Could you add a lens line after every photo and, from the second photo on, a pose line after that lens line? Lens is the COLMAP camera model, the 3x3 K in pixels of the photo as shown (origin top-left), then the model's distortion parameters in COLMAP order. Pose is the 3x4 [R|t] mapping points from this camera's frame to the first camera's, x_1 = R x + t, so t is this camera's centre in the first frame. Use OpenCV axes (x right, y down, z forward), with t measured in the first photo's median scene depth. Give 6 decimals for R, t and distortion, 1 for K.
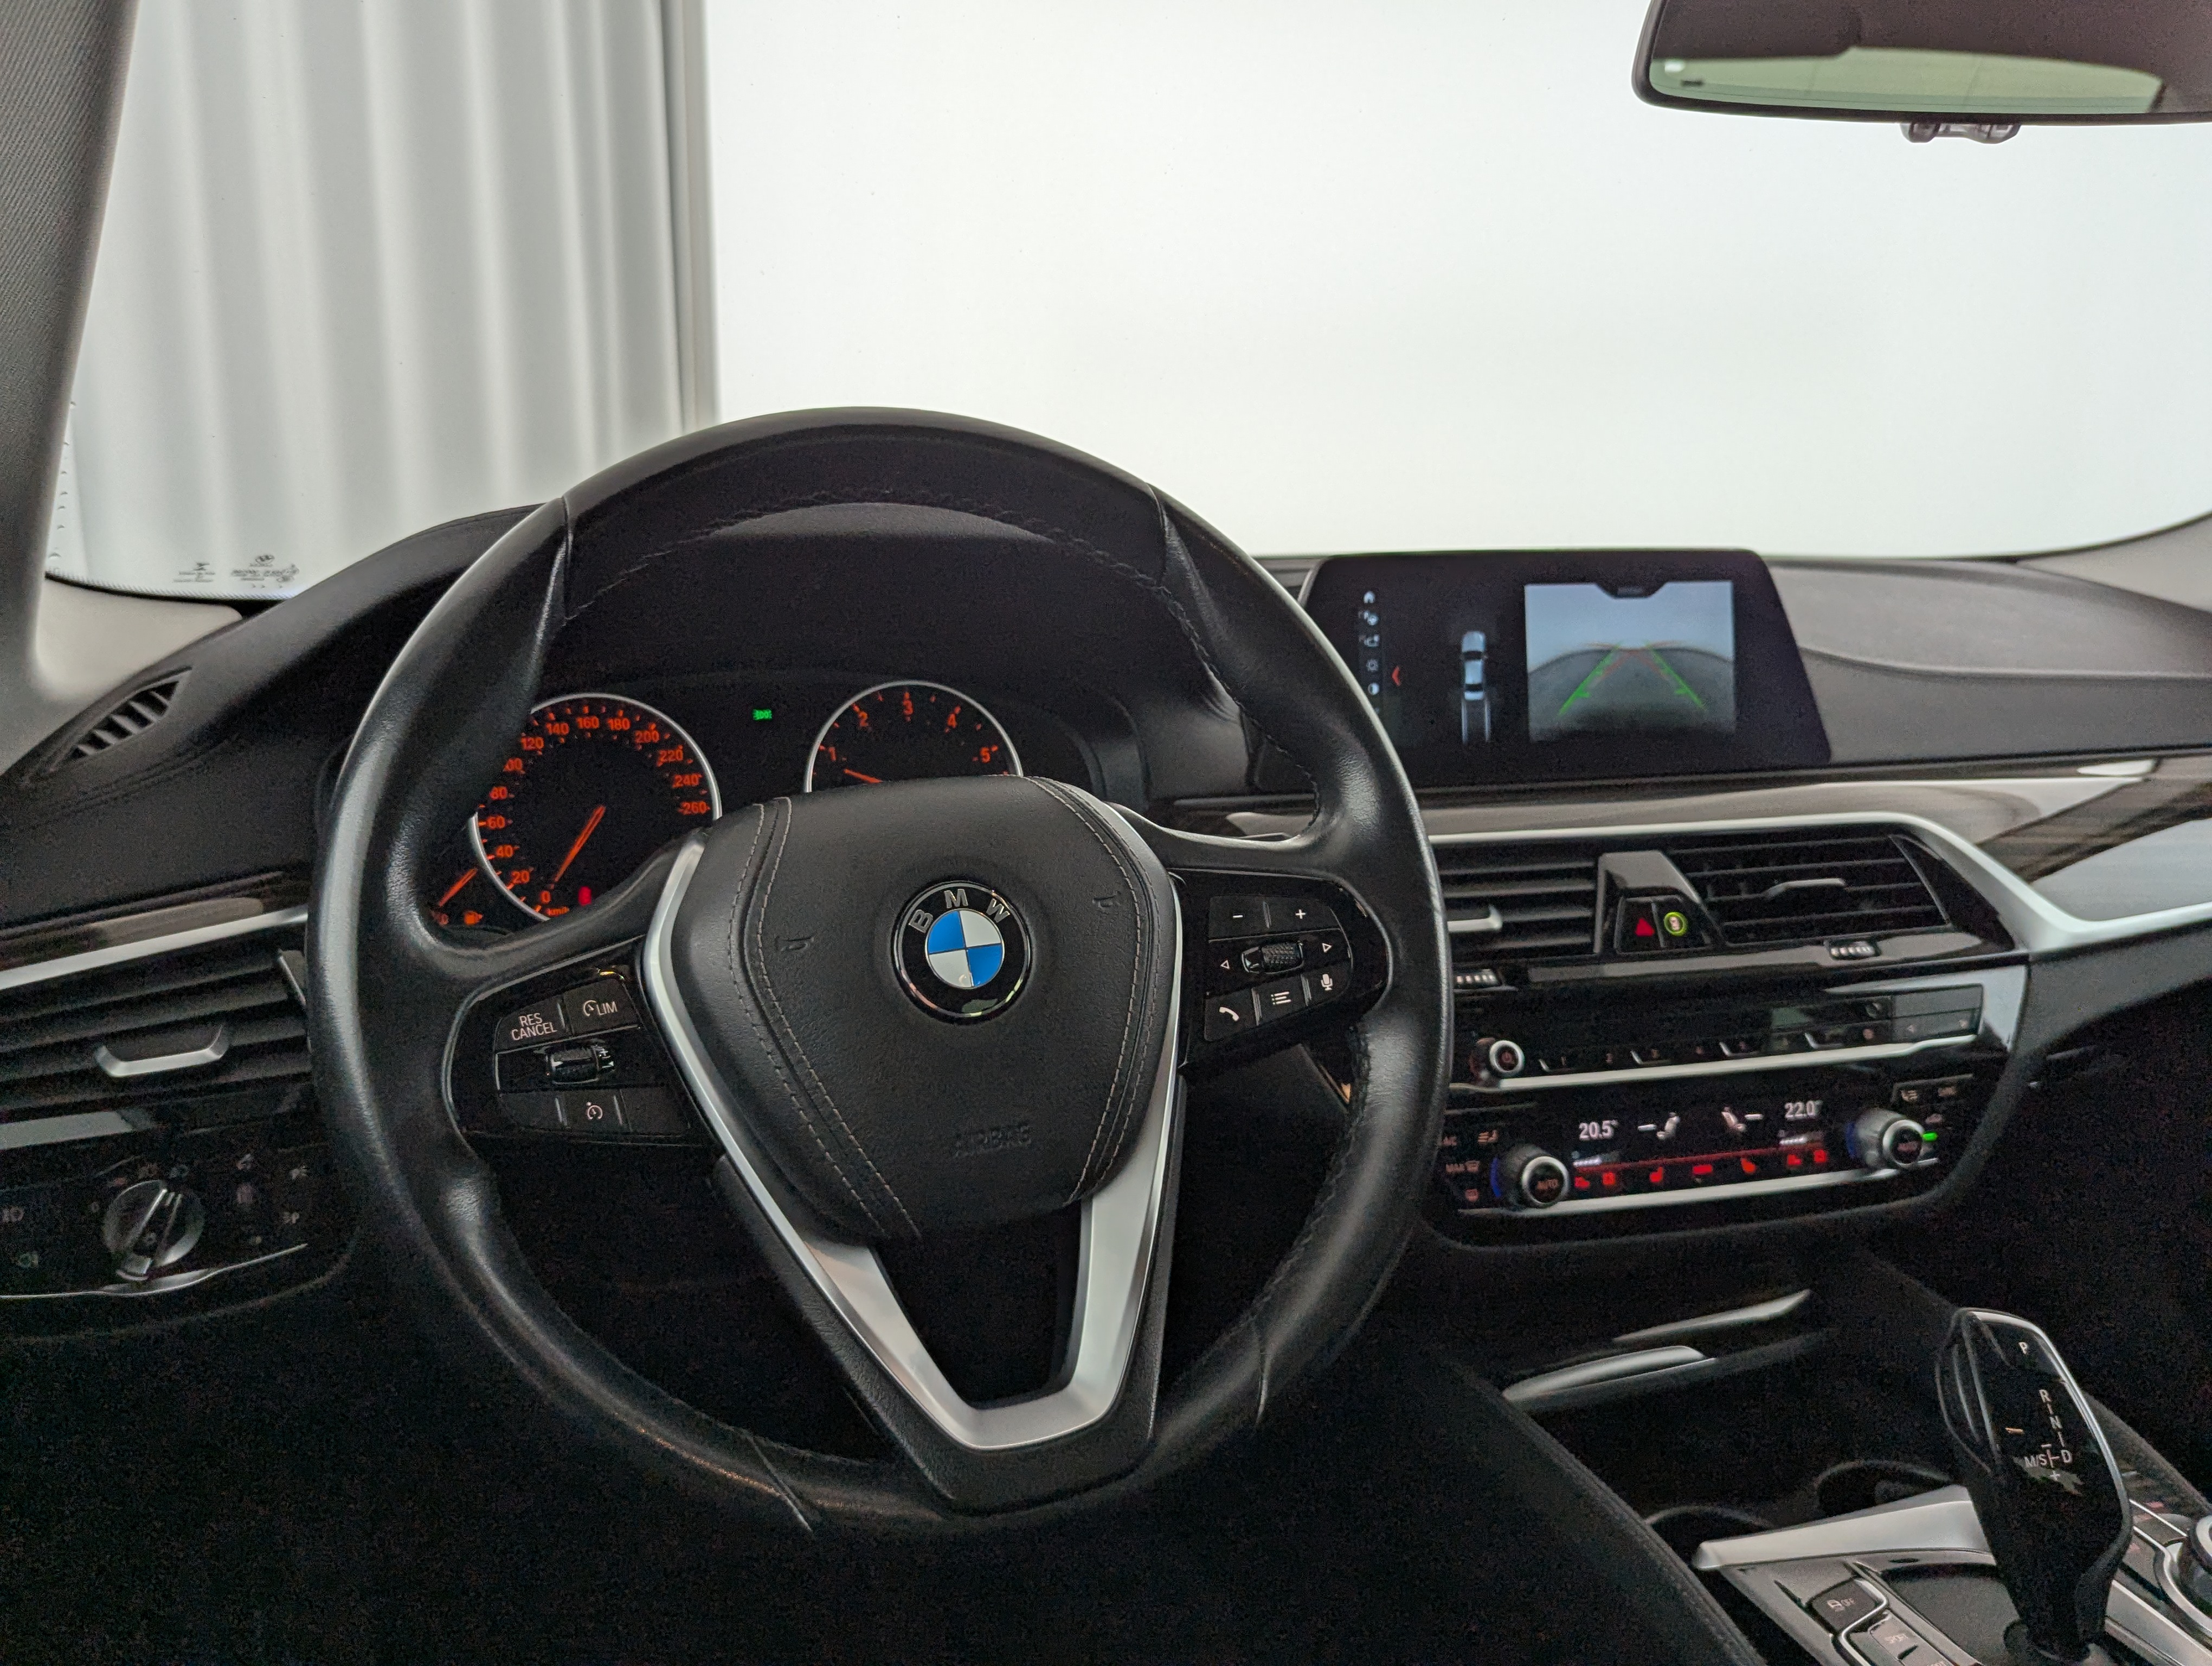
lens RADIAL K [[1841.4, 0, 1084.5], [0, 1841.4, 820.6], [0, 0, 1]] dist [0.029082, -0.020960]
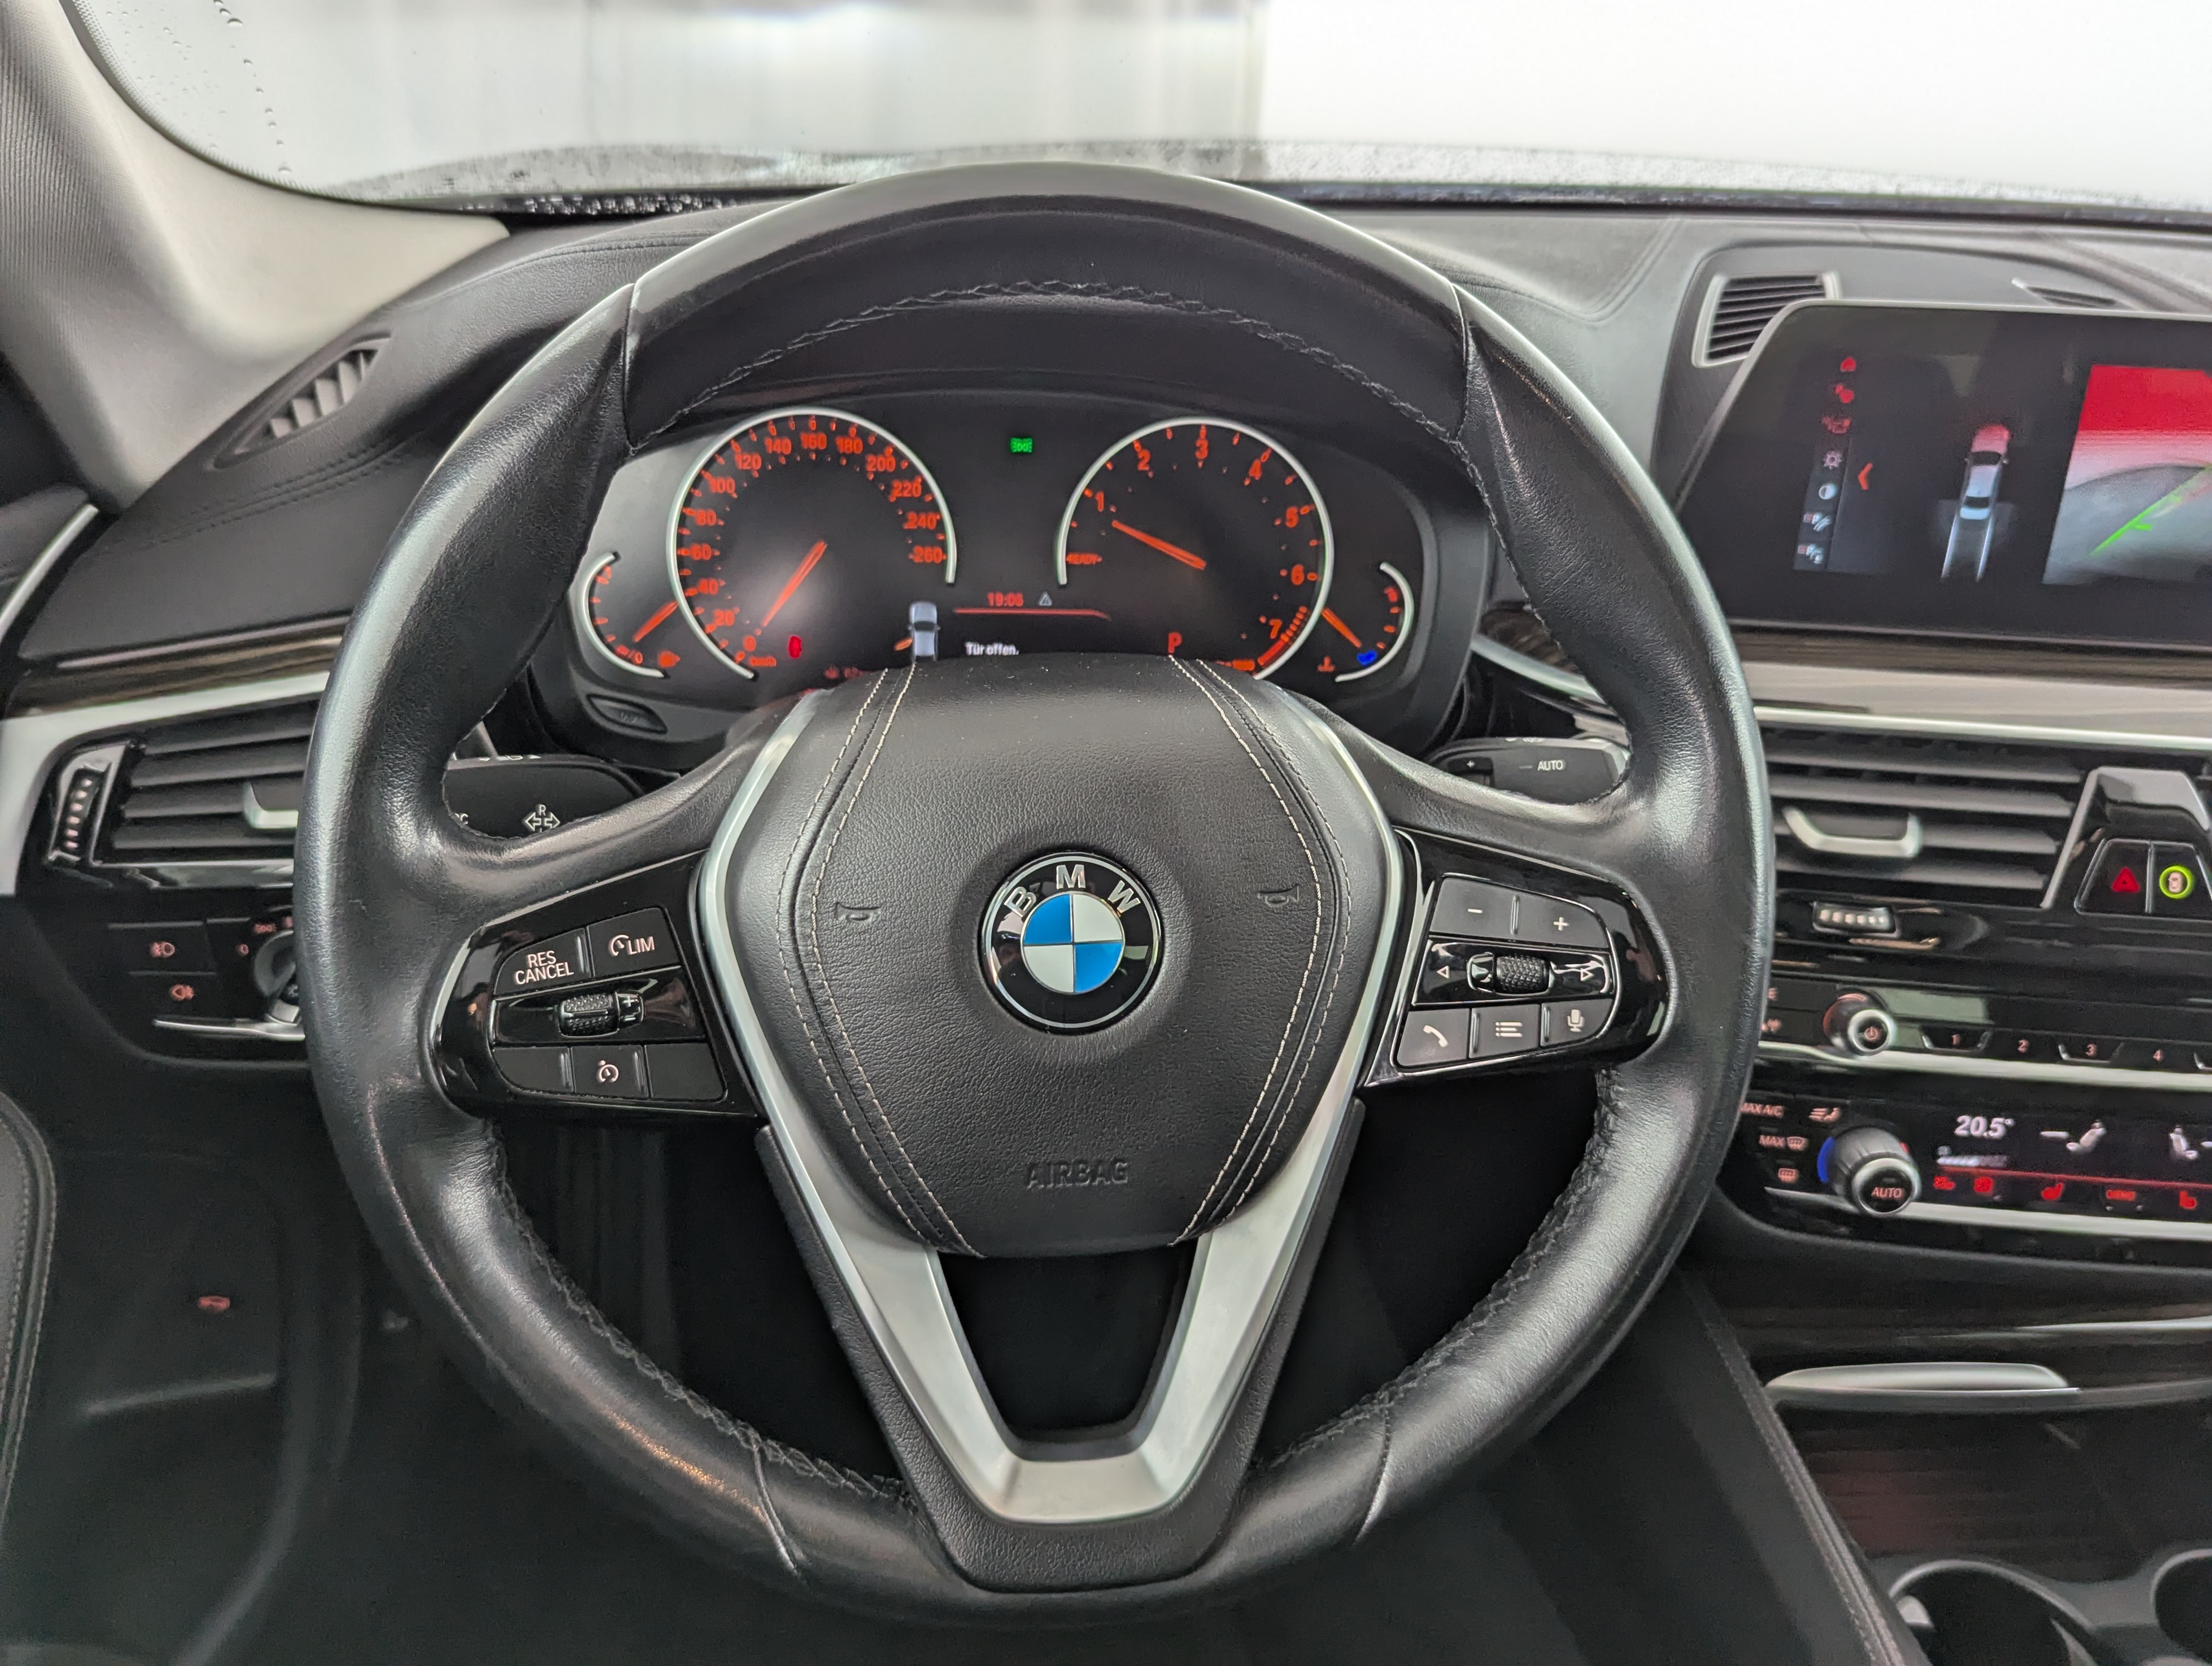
lens RADIAL K [[1841.4, 0, 1063.4], [0, 1841.4, 843.7], [0, 0, 1]] dist [0.029082, -0.020960]
pose [[0.950315, 0.183494, -0.251458, 0.086455], [-0.100454, 0.945349, 0.310201, -0.152378], [0.294636, -0.269529, 0.916812, 0.207654]]
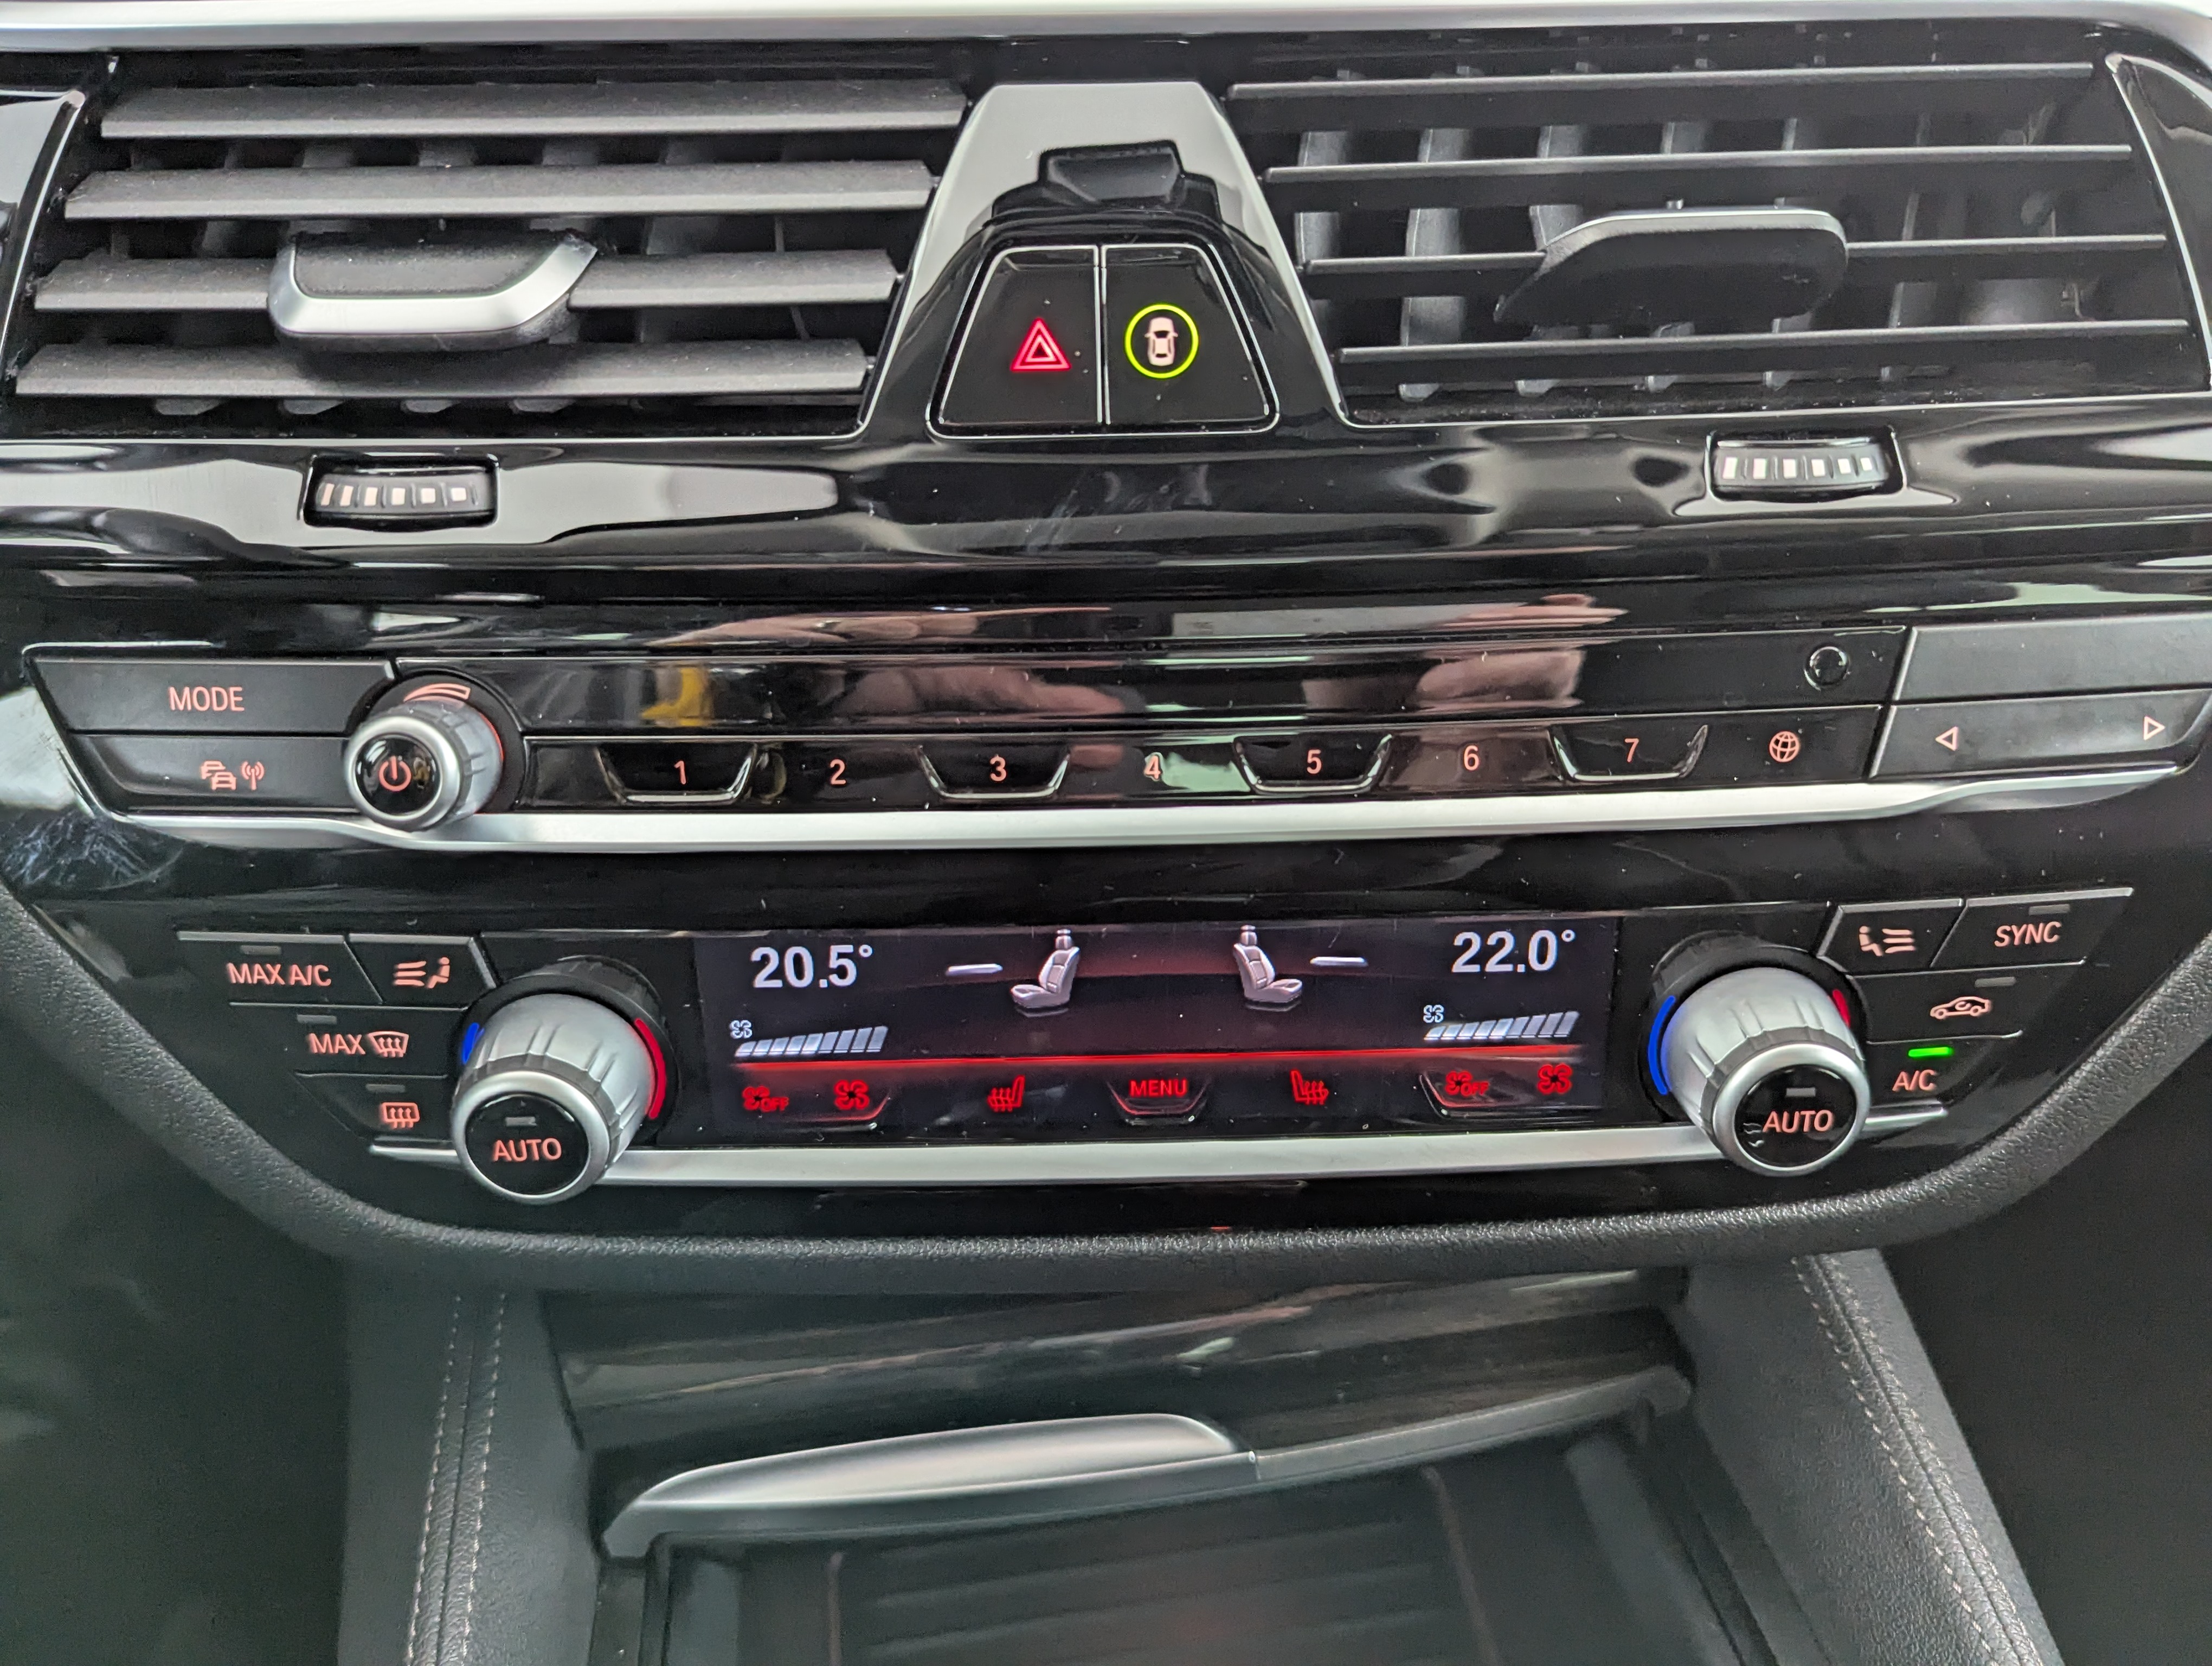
lens RADIAL K [[1841.4, 0, 1114.5], [0, 1841.4, 846.2], [0, 0, 1]] dist [0.029082, -0.020960]
pose [[0.971654, 0.124824, -0.200767, 0.406570], [-0.036456, 0.918199, 0.394439, 0.013596], [0.233580, -0.375939, 0.896722, 0.740059]]
